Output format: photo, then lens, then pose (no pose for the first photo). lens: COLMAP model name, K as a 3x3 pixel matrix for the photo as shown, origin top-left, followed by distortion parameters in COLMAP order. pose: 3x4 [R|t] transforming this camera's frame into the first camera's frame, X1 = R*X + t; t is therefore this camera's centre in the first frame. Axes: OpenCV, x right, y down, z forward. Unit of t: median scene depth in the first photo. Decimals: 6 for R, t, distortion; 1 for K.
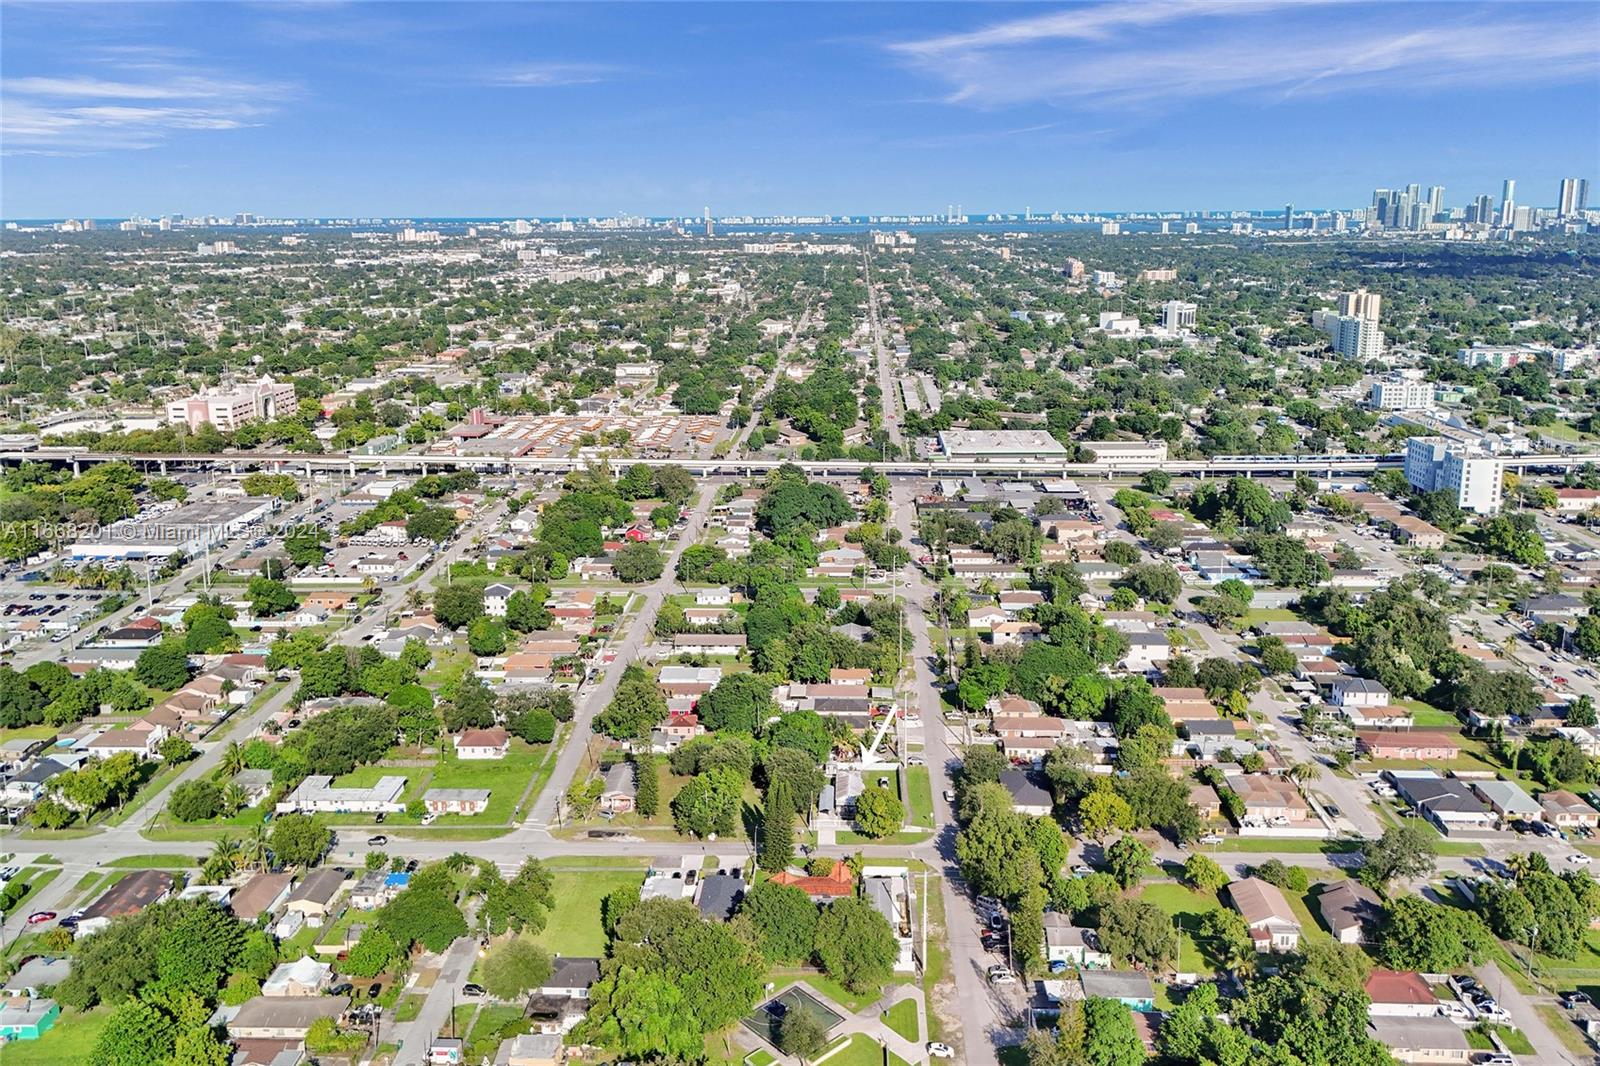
lens RADIAL K [[1187.1, 0, 789.0], [0, 1187.1, 535.4], [0, 0, 1]] dist [0.104215, -0.109859]
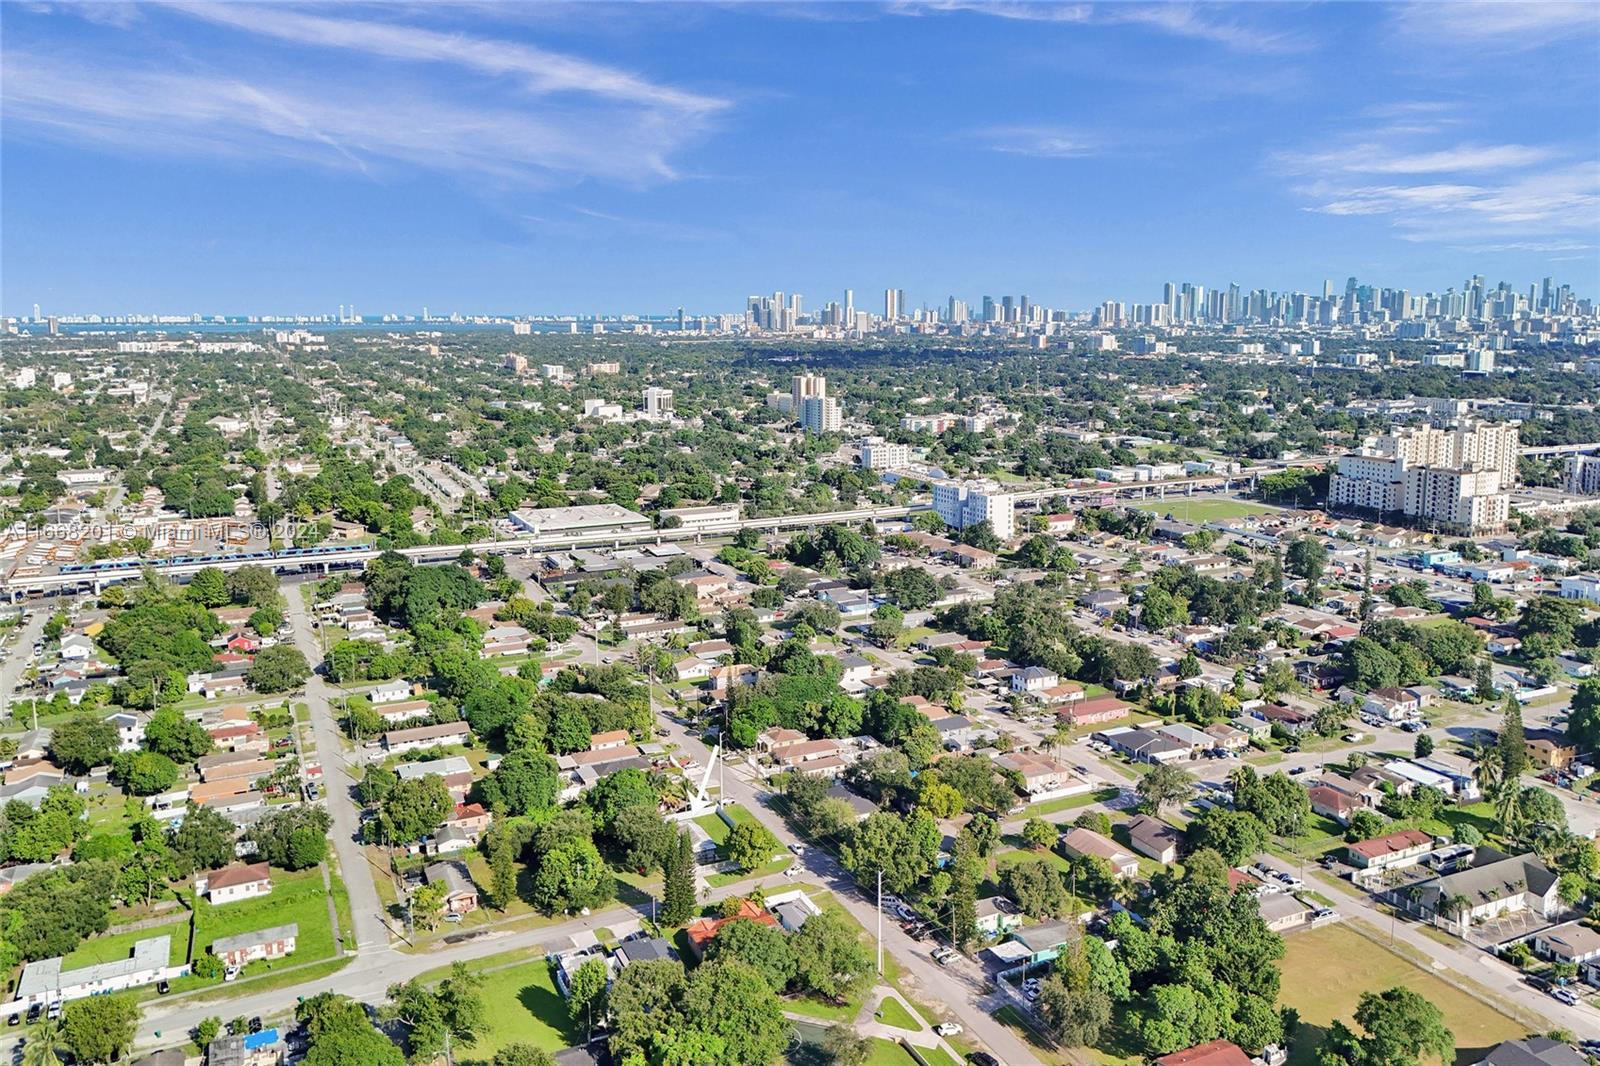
lens RADIAL K [[1187.1, 0, 789.0], [0, 1187.1, 535.4], [0, 0, 1]] dist [0.104215, -0.109859]
pose [[0.889363, -0.083990, 0.449420, -0.211659], [0.119527, 0.991508, -0.051236, 0.018065], [-0.441301, 0.099285, 0.891850, 0.039885]]
